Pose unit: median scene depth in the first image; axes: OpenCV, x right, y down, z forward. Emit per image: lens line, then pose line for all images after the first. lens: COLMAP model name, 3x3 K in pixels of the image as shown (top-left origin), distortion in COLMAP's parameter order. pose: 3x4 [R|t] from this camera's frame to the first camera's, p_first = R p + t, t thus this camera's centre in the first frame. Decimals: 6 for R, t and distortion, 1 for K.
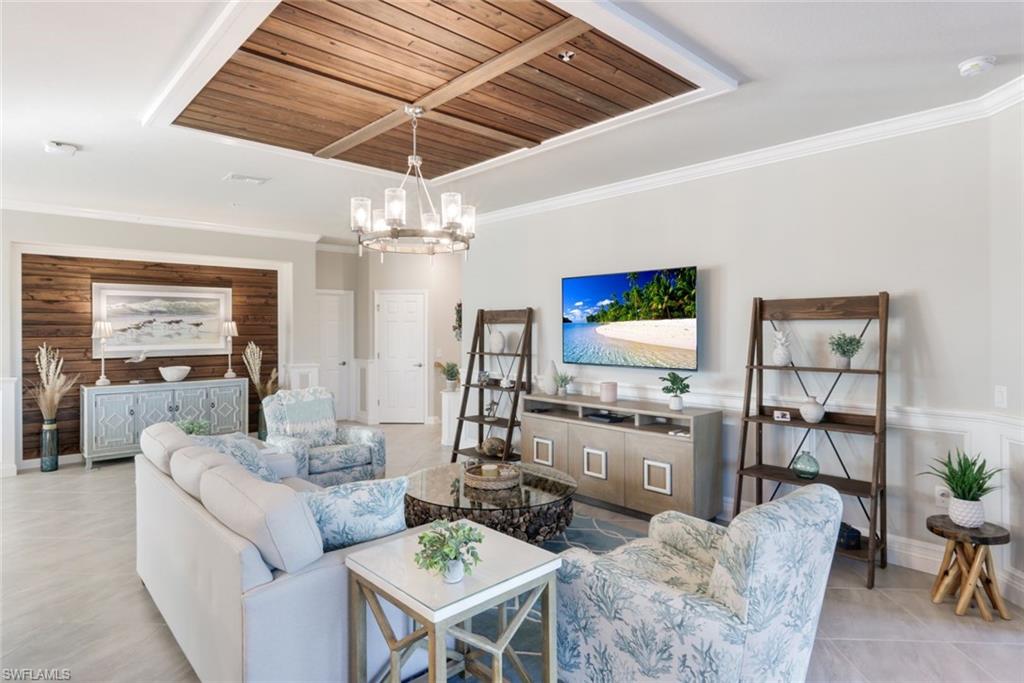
lens RADIAL K [[553.9, 0, 519.0], [0, 553.9, 325.7], [0, 0, 1]] dist [0.002650, 0.000475]
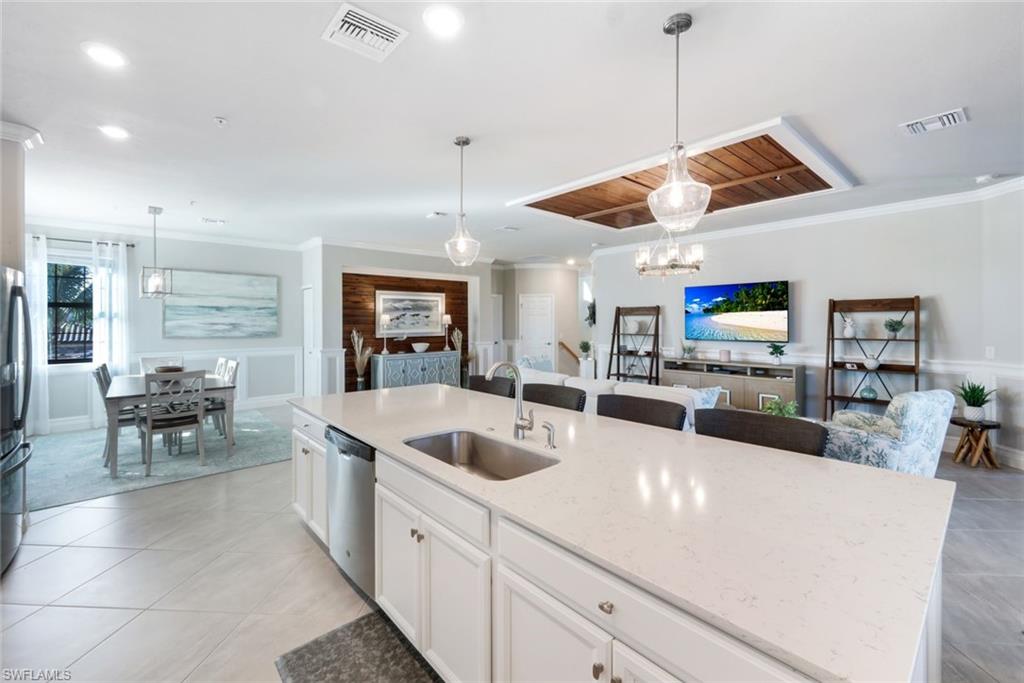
lens RADIAL K [[421.1, 0, 520.5], [0, 421.1, 321.7], [0, 0, 1]] dist [-0.006102, 0.001501]
pose [[0.999817, -0.002302, -0.019008, -0.351217], [0.002405, 0.999982, 0.005443, 0.007571], [0.018995, -0.005488, 0.999805, -0.221349]]
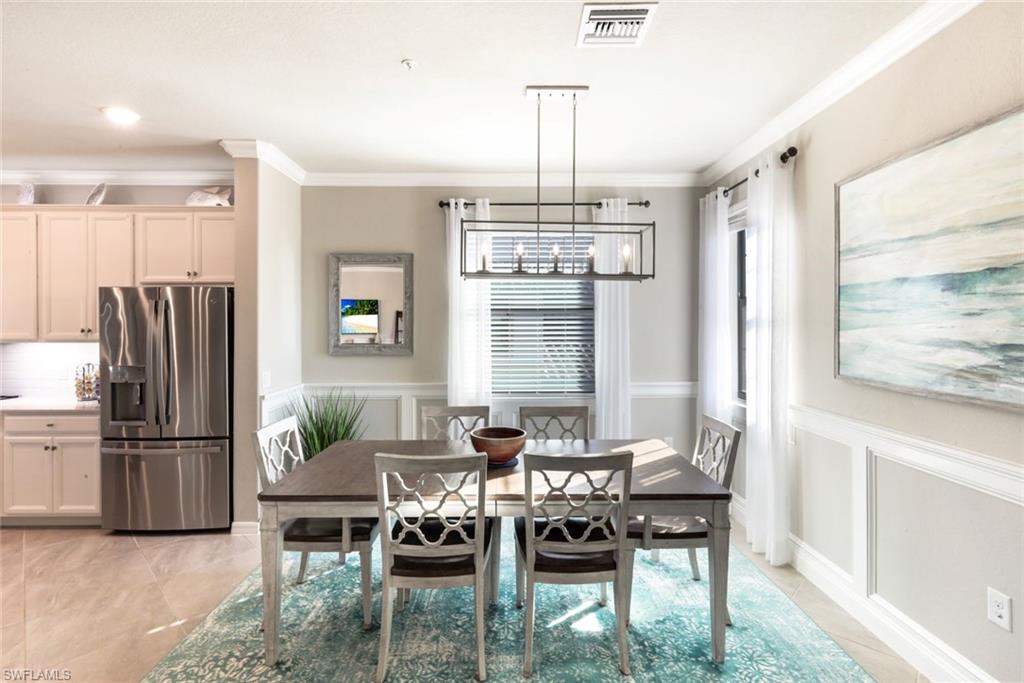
lens RADIAL K [[440.2, 0, 519.1], [0, 440.2, 331.1], [0, 0, 1]] dist [-0.000329, -0.001418]
pose [[-0.667737, 0.013337, -0.744278, -0.778175], [0.004094, 0.999890, 0.014245, 0.003899], [0.744386, 0.006465, -0.667718, 0.876554]]
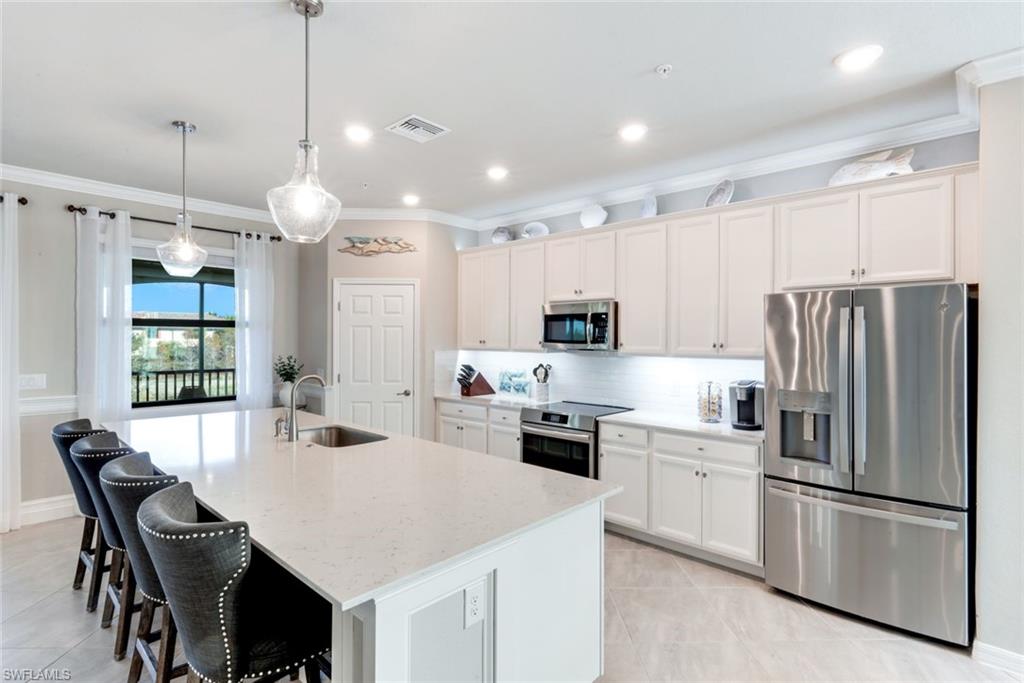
lens RADIAL K [[502.4, 0, 520.2], [0, 502.4, 337.7], [0, 0, 1]] dist [-0.001297, -0.000807]
pose [[-0.998158, -0.005047, -0.060459, -0.551255], [-0.004853, 0.999983, -0.003355, 0.003259], [0.060475, -0.003055, -0.998165, 0.634202]]
